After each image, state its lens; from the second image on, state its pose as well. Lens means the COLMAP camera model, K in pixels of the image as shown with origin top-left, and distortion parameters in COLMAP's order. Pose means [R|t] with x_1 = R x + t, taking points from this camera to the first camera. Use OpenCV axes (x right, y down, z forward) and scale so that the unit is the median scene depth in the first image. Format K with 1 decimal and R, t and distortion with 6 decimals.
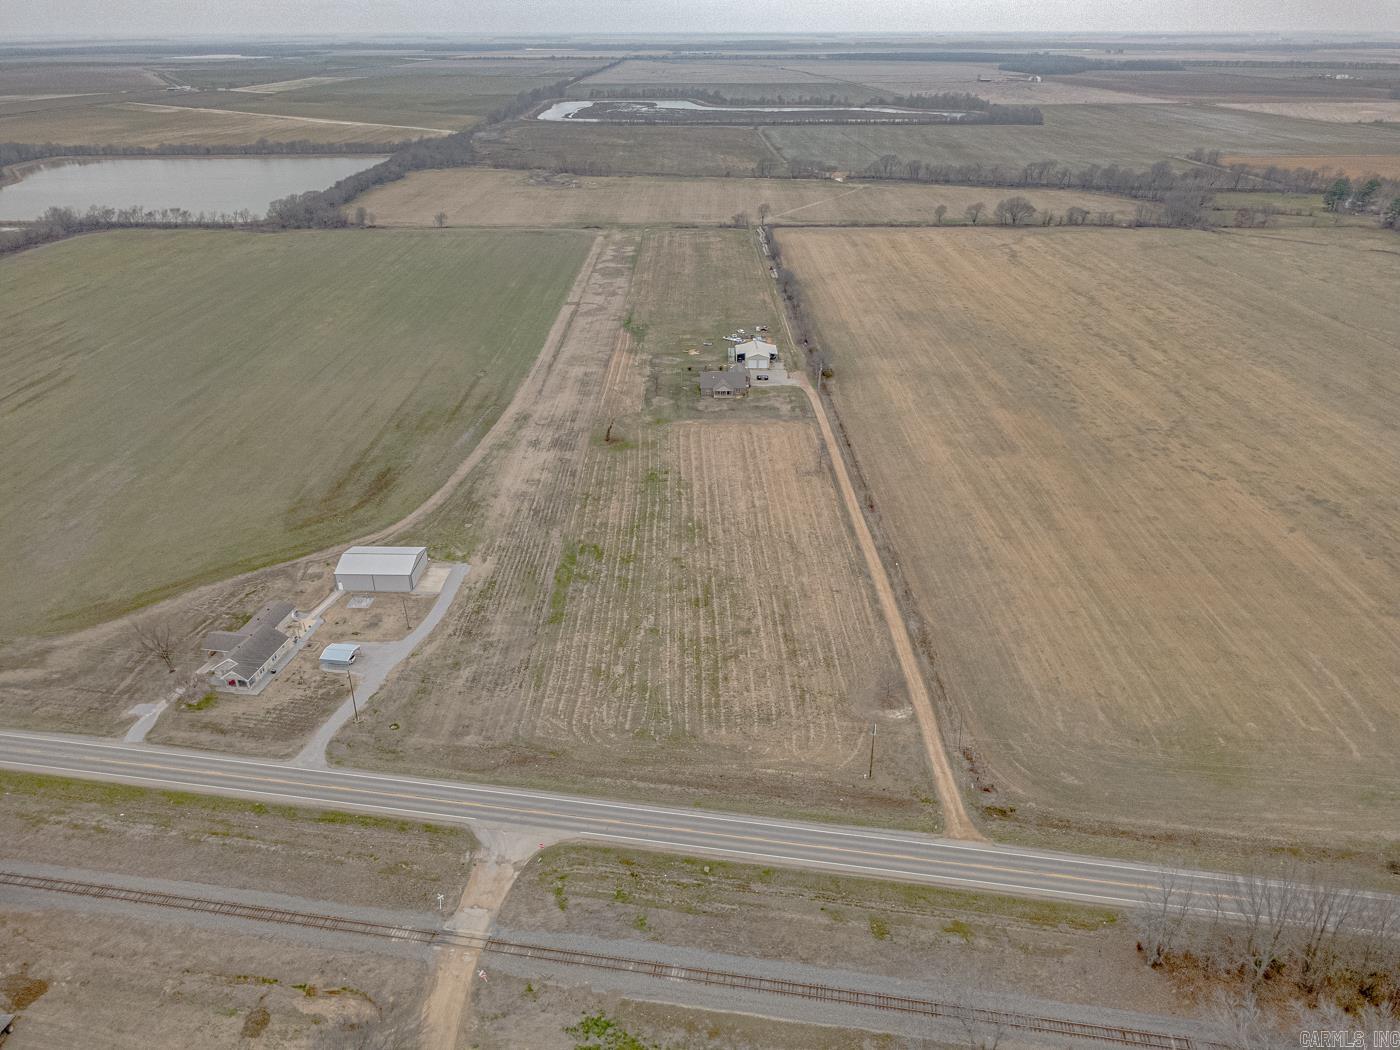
lens RADIAL K [[987.3, 0, 700.6], [0, 987.3, 517.1], [0, 0, 1]] dist [0.004509, 0.001943]
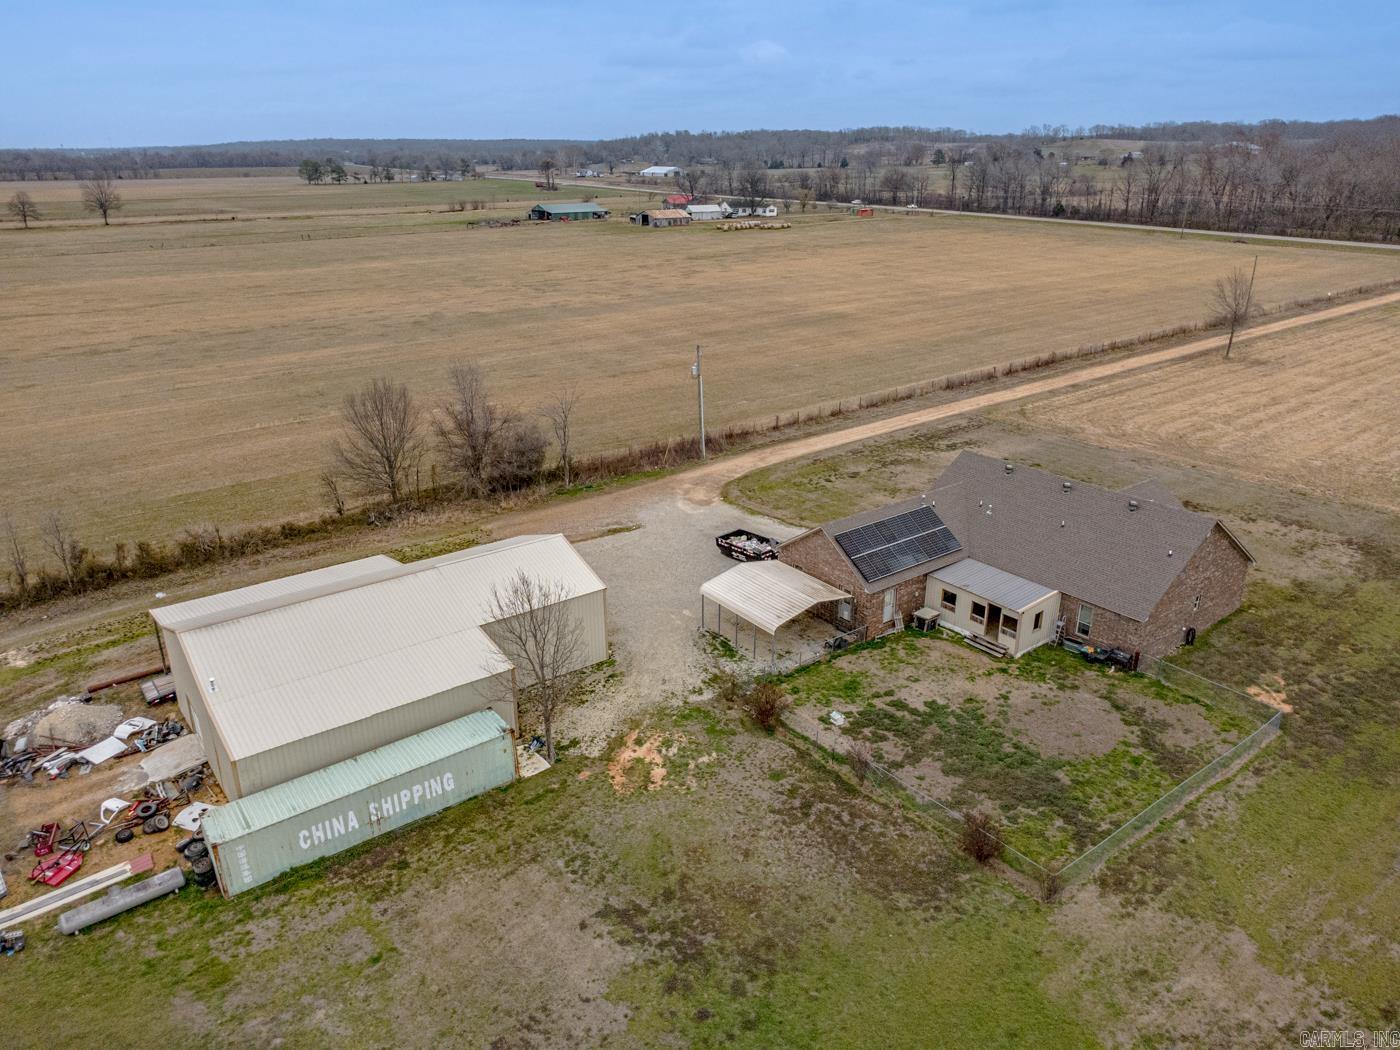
lens RADIAL K [[987.3, 0, 700.6], [0, 987.3, 517.1], [0, 0, 1]] dist [0.004509, 0.001943]
pose [[-0.605961, -0.278840, 0.745023, -0.120977], [0.353607, 0.744523, 0.566257, -0.497901], [-0.712583, 0.606575, -0.352552, 2.149165]]
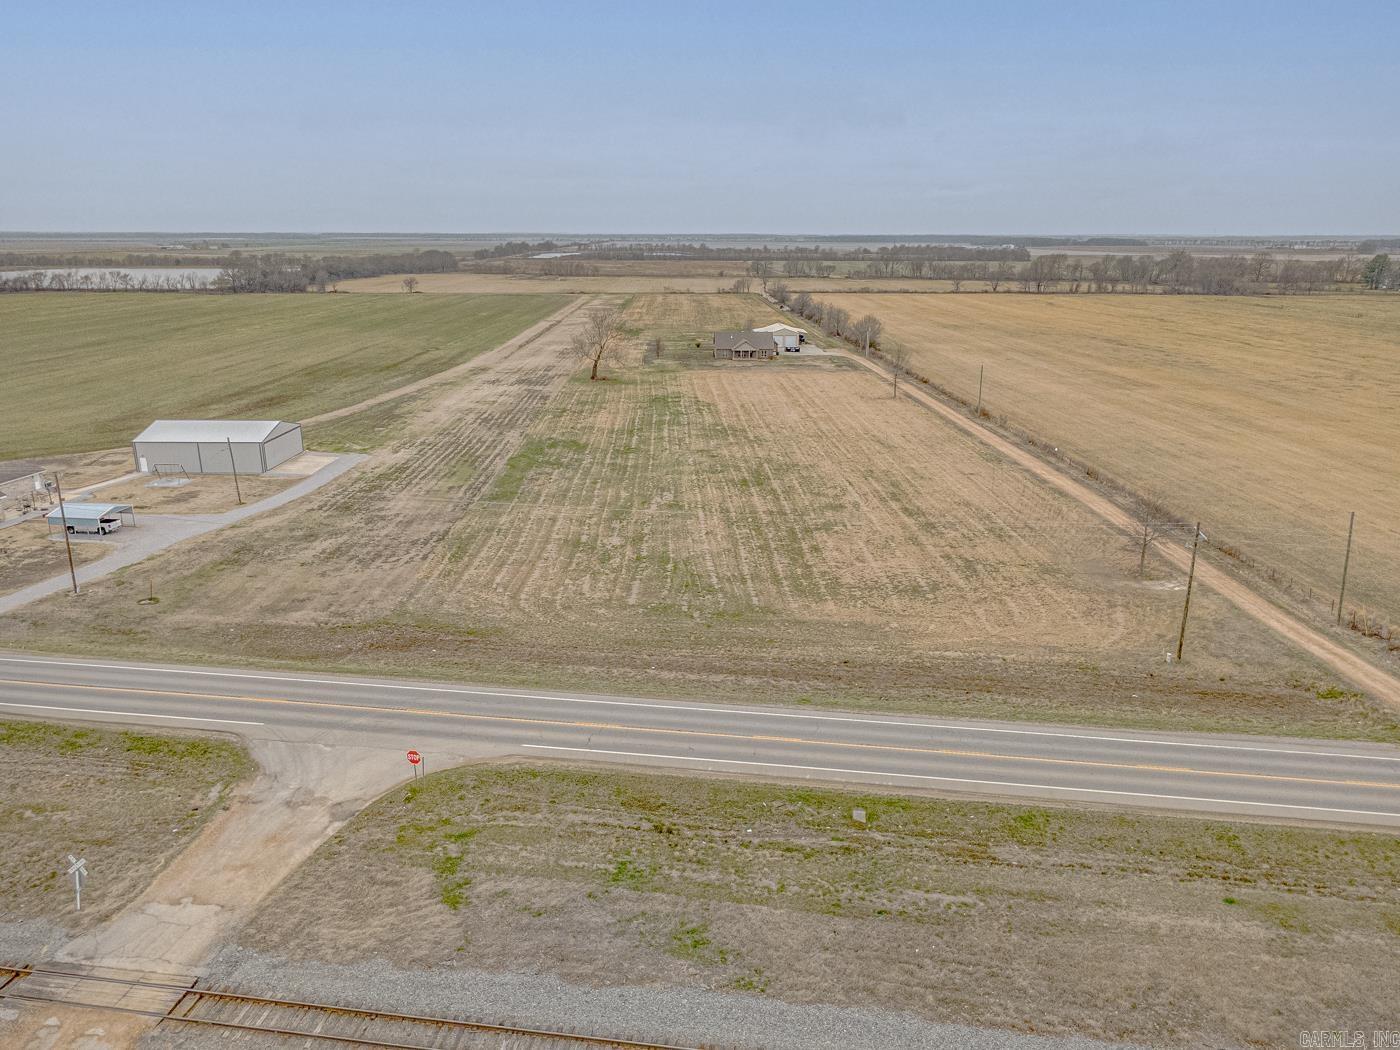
lens RADIAL K [[987.3, 0, 700.6], [0, 987.3, 517.1], [0, 0, 1]] dist [0.004509, 0.001943]
pose [[0.999829, -0.000842, 0.018478, -0.049564], [0.004110, 0.984106, -0.177535, 0.258743], [-0.018035, 0.177580, 0.983941, 0.513303]]
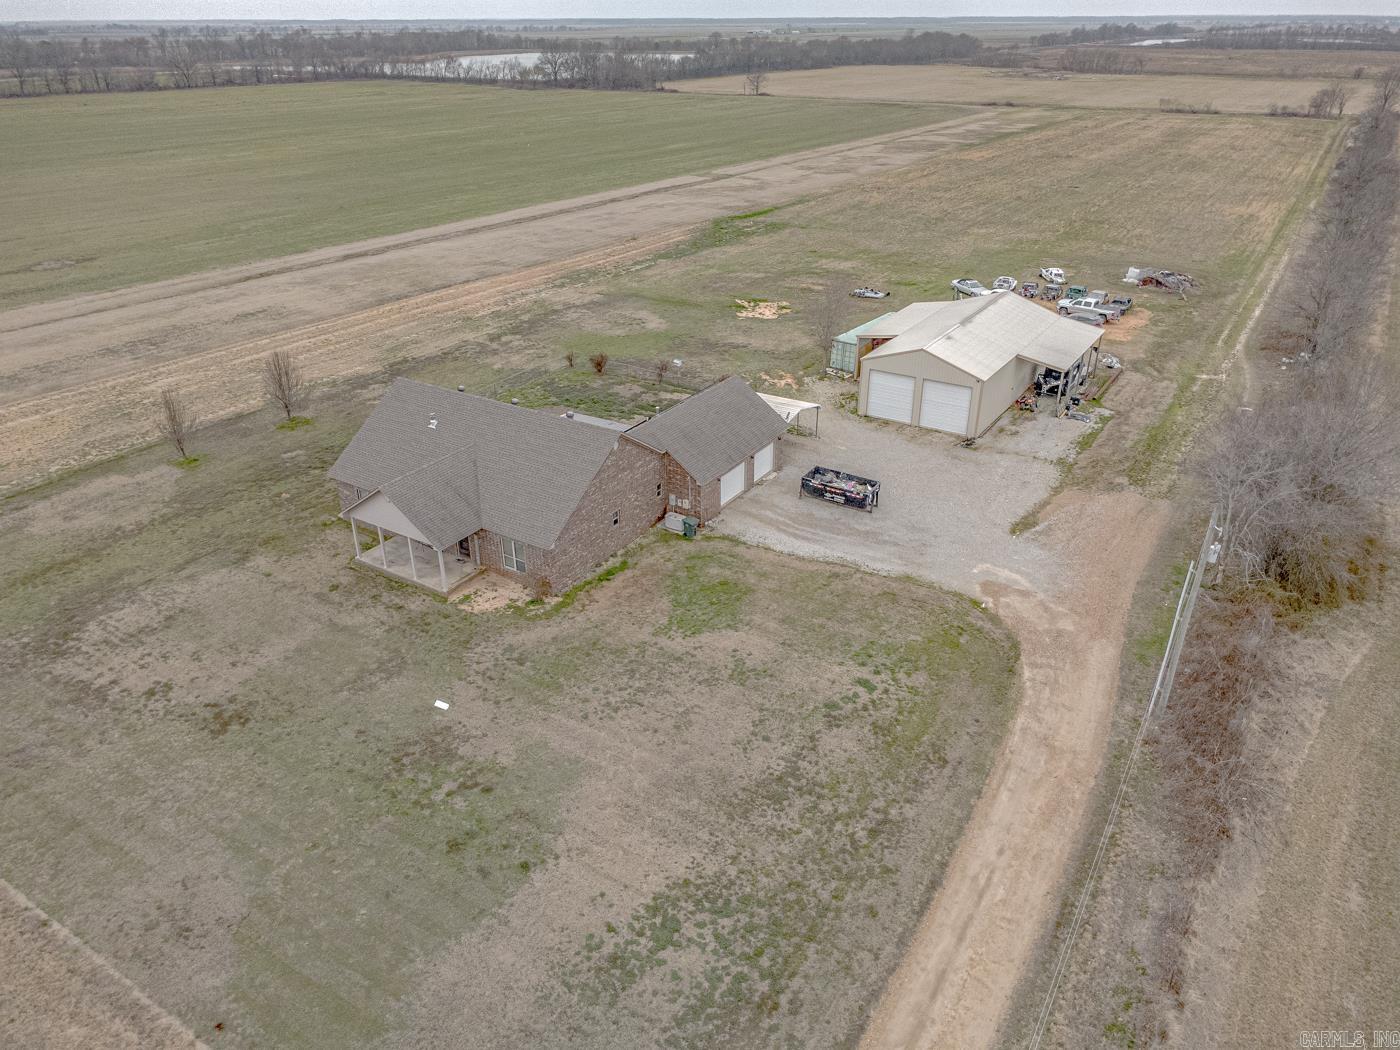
lens RADIAL K [[987.3, 0, 700.6], [0, 987.3, 517.1], [0, 0, 1]] dist [0.004509, 0.001943]
pose [[0.838136, 0.245219, -0.487232, 0.247466], [-0.240724, 0.967843, 0.073014, -0.288641], [0.489469, 0.056093, 0.870215, 1.717808]]
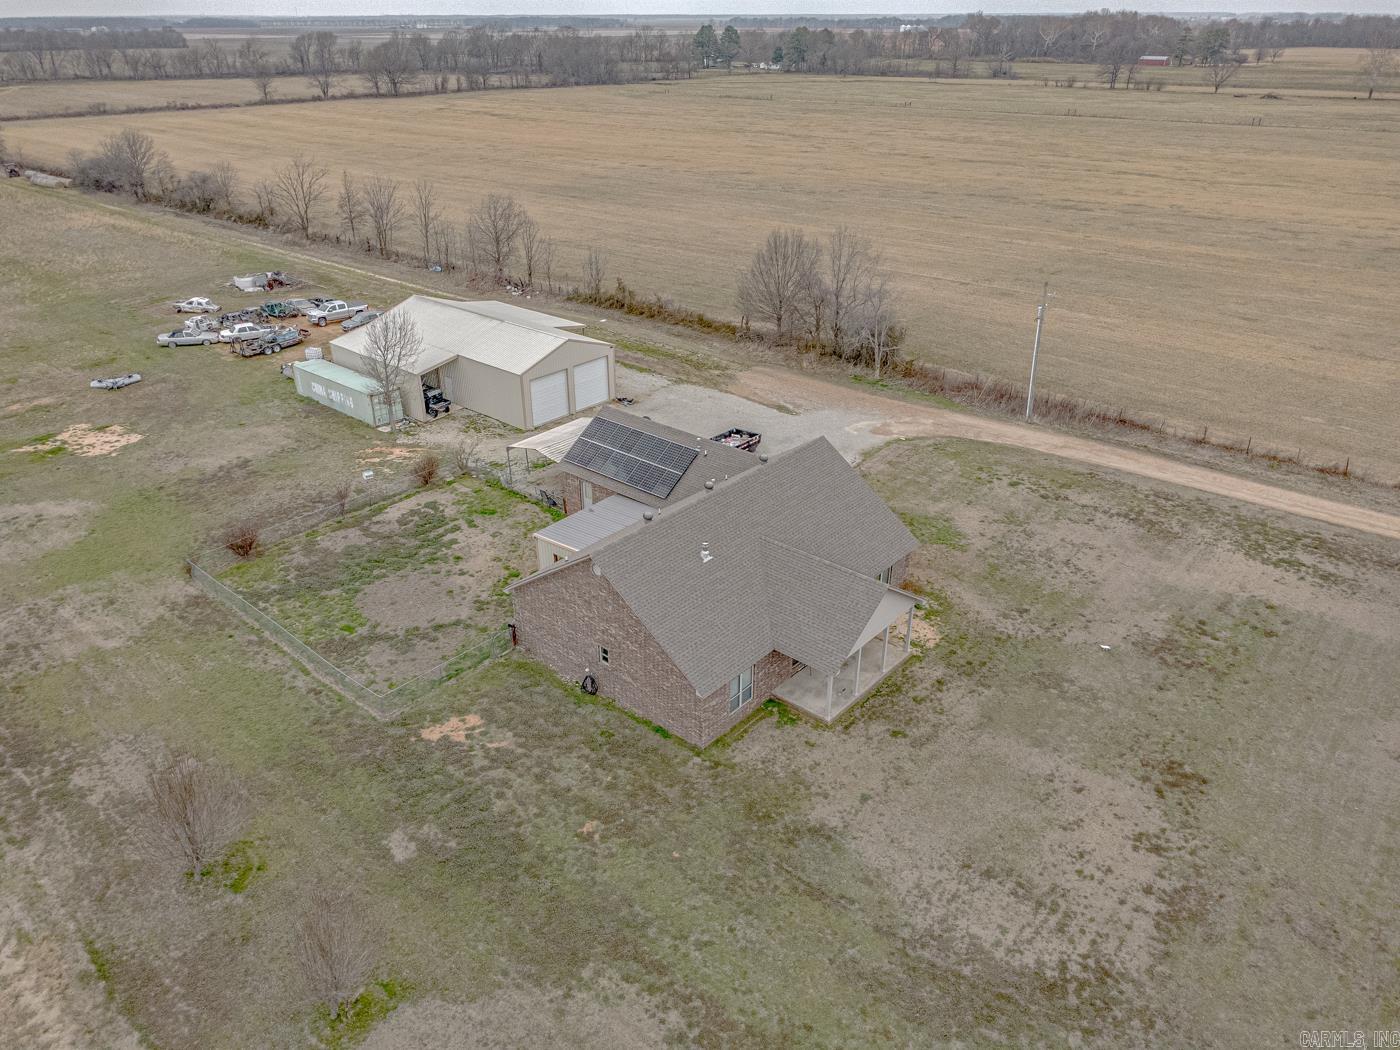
lens RADIAL K [[987.3, 0, 700.6], [0, 987.3, 517.1], [0, 0, 1]] dist [0.004509, 0.001943]
pose [[0.664349, -0.340797, 0.665205, -0.124816], [0.334885, 0.931389, 0.142714, -0.315897], [-0.668201, 0.127955, 0.732895, 1.770438]]
